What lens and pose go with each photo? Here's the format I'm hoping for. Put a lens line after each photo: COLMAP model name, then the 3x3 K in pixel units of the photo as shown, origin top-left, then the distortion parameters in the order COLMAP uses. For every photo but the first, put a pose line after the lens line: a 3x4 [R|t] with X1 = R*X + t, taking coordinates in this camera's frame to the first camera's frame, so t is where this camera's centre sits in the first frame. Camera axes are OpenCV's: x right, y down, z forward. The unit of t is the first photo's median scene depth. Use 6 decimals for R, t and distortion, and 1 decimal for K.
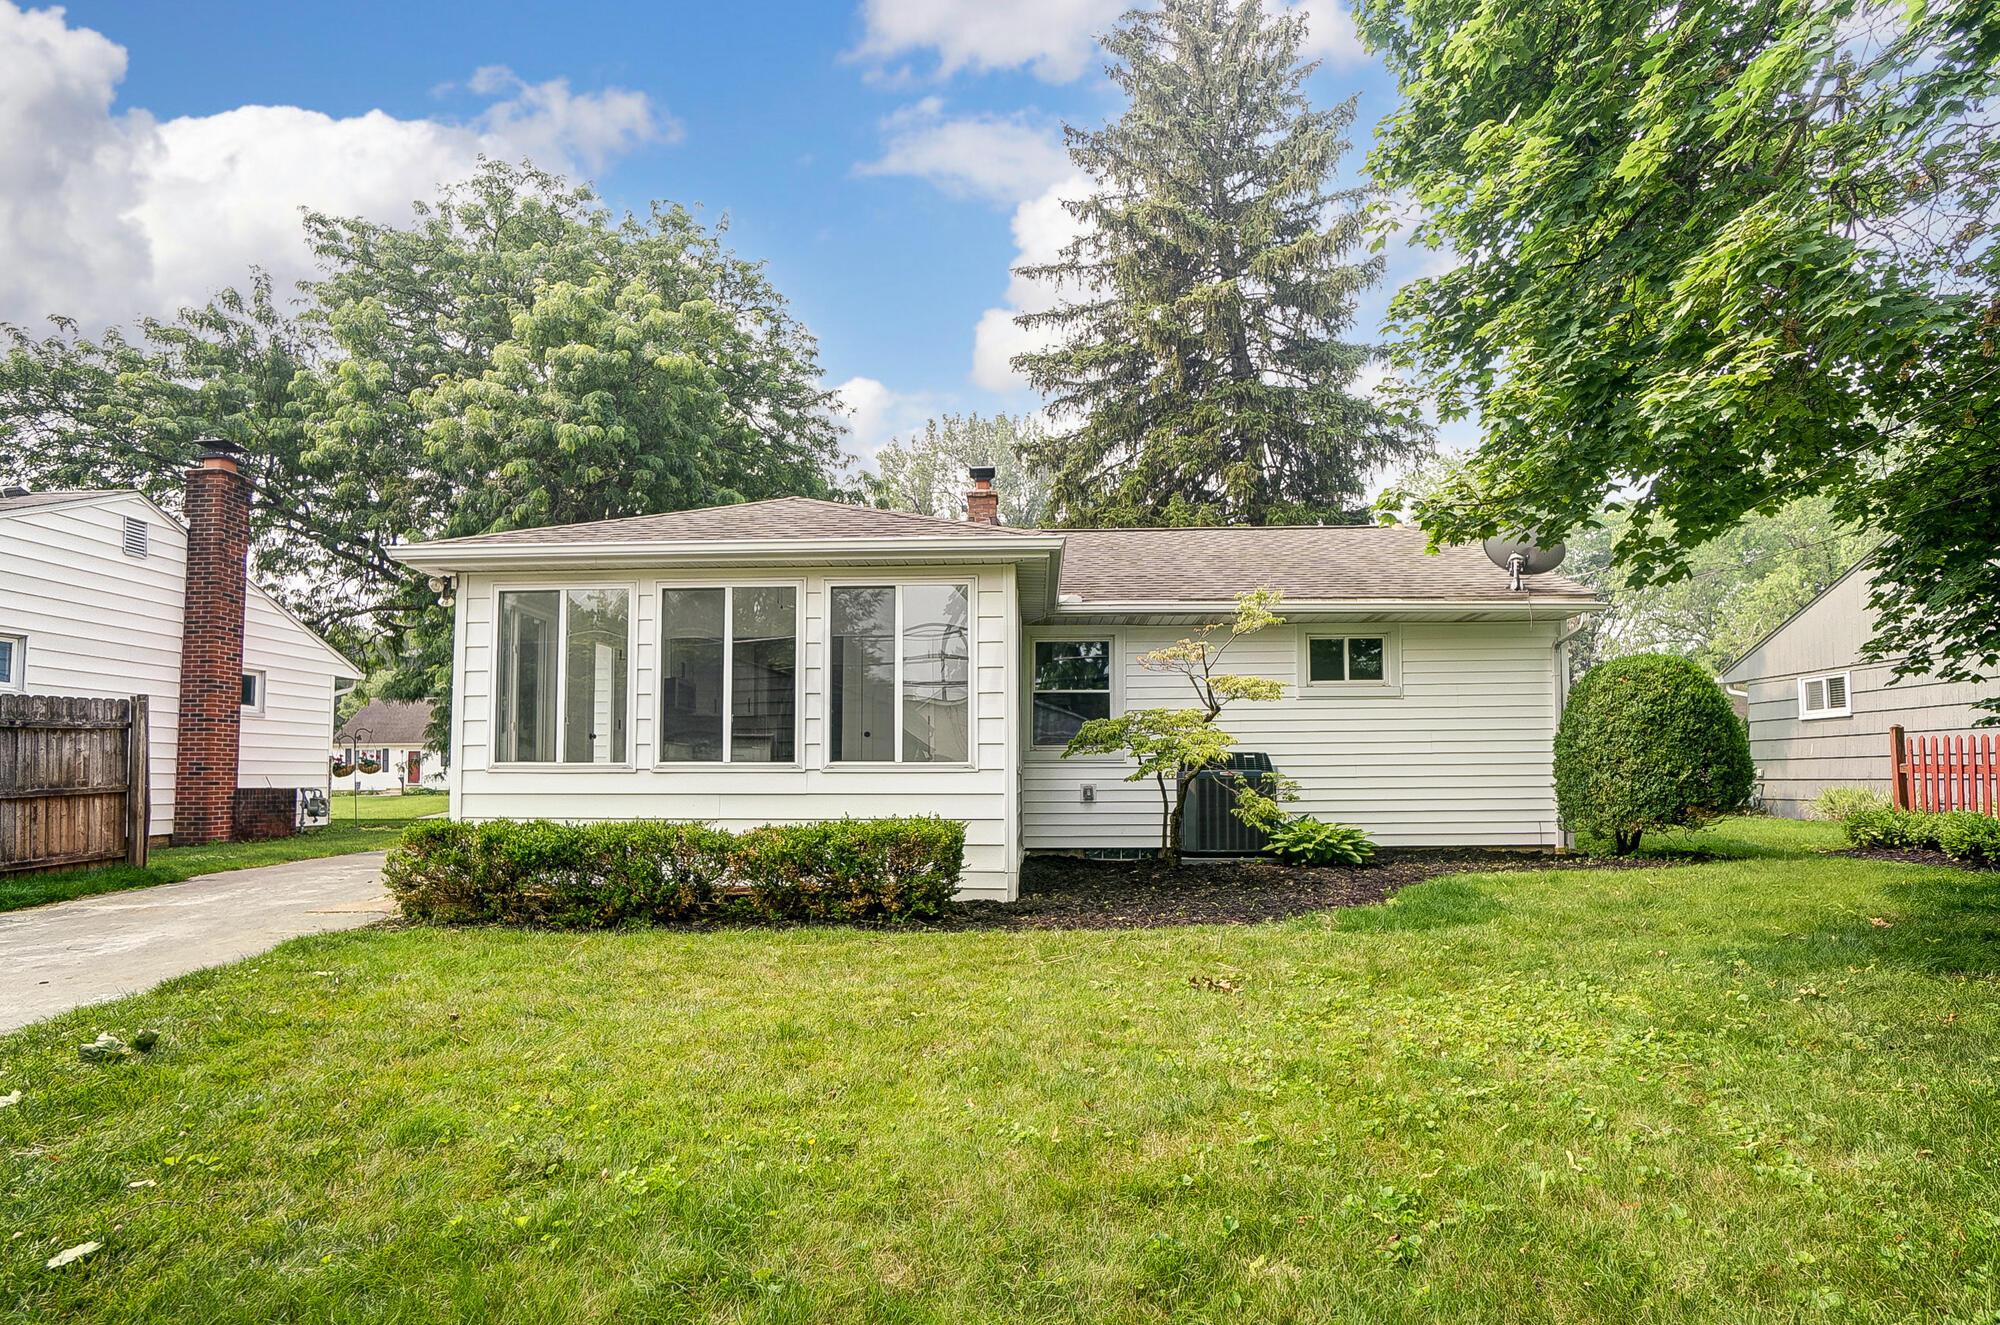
lens RADIAL K [[1059.2, 0, 1004.3], [0, 1059.2, 721.2], [0, 0, 1]] dist [-0.054751, 0.034043]
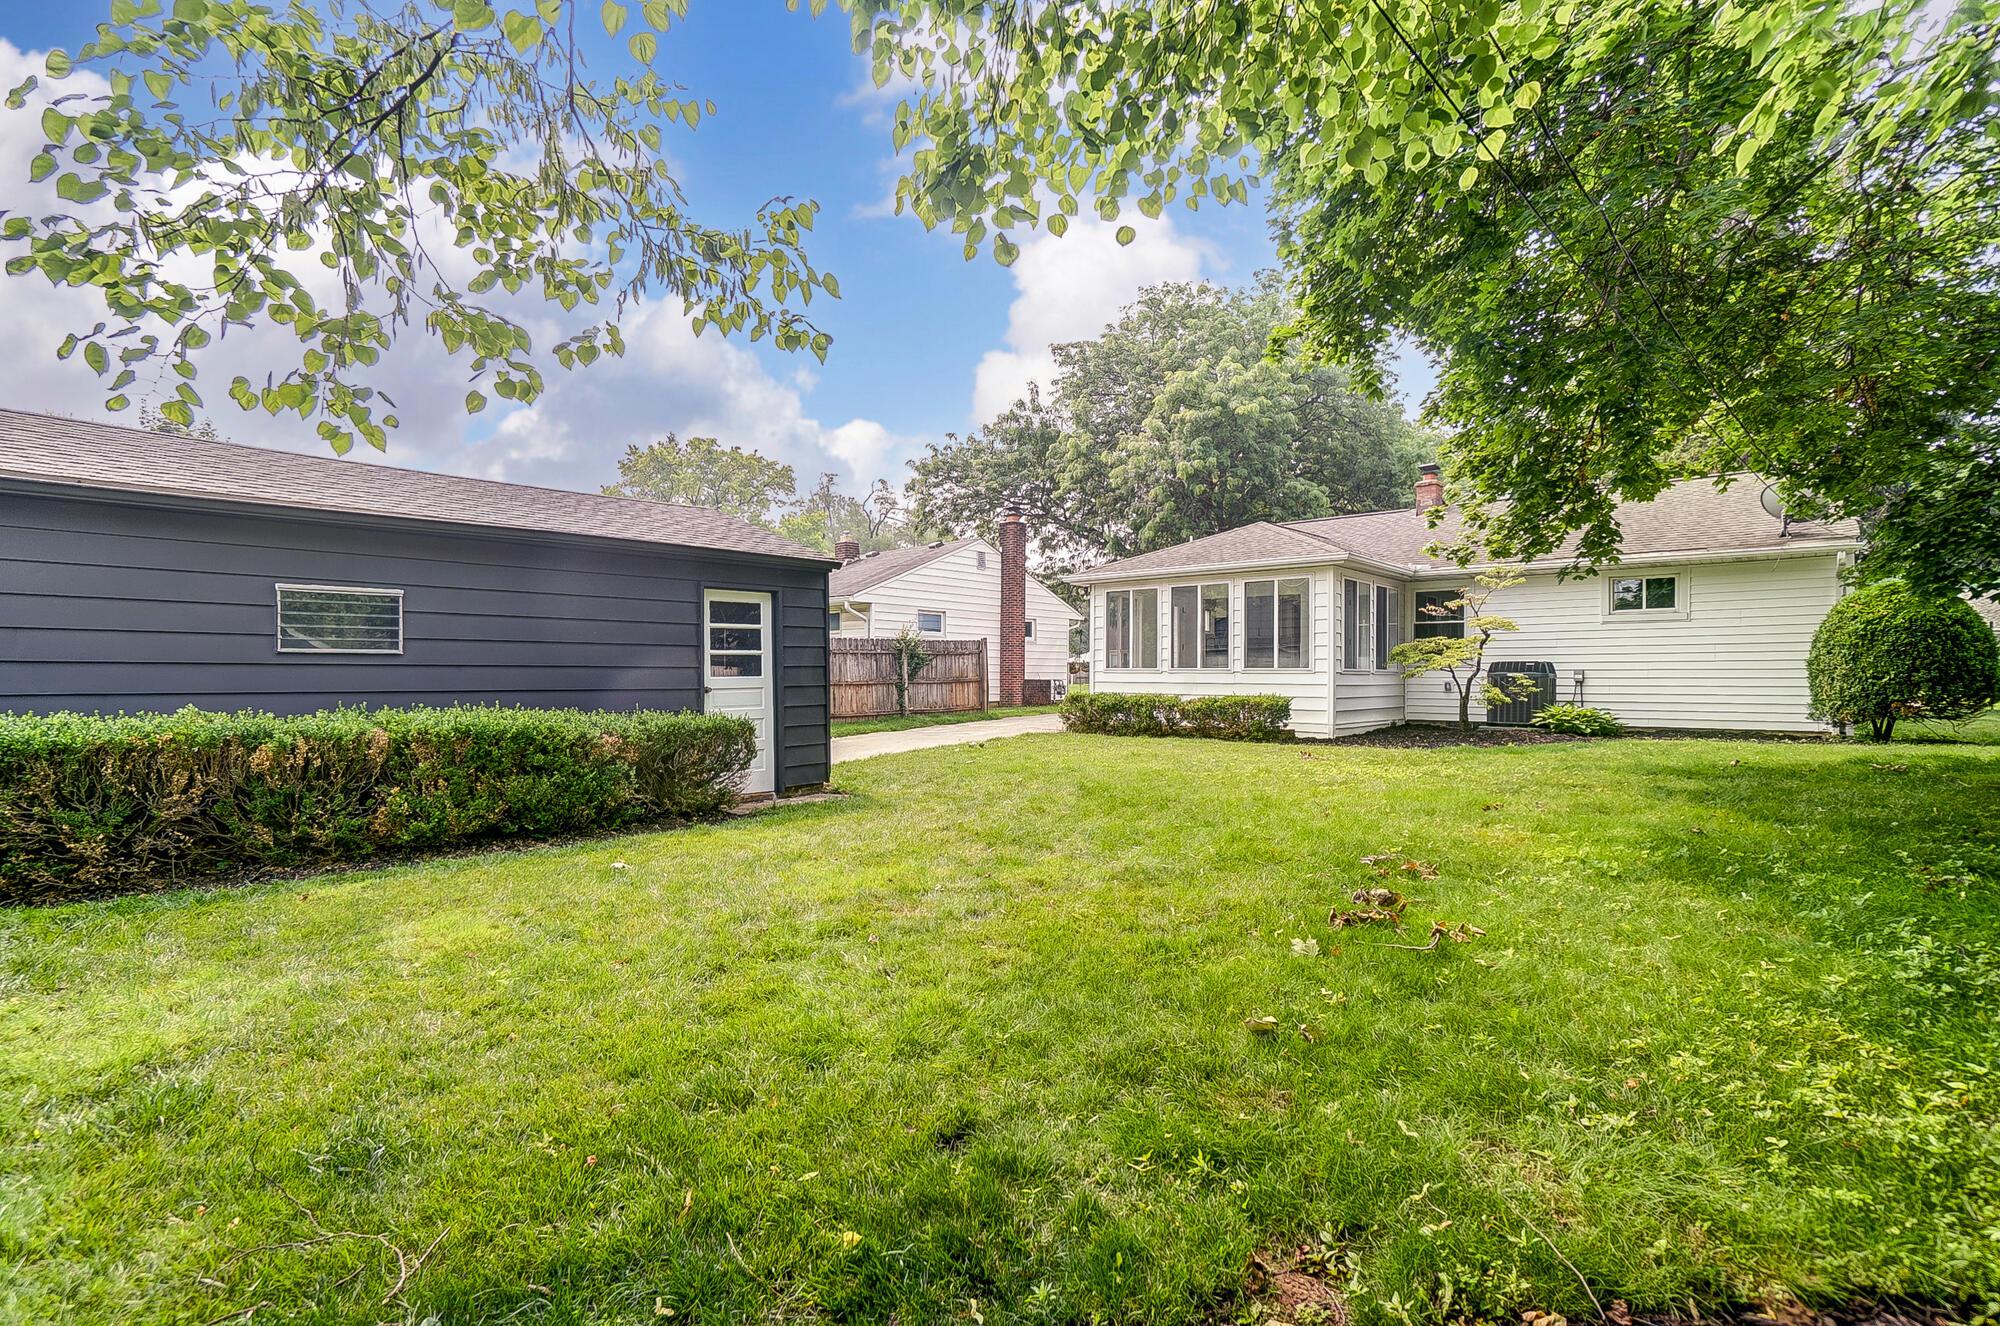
lens RADIAL K [[902.2, 0, 1000.0], [0, 902.2, 663.0], [0, 0, 1]] dist [-0.000308, 0.000023]
pose [[0.772959, -0.002614, -0.634451, 0.414656], [0.028696, 0.999112, 0.030844, -0.027996], [0.633807, -0.042048, 0.772348, -0.469778]]
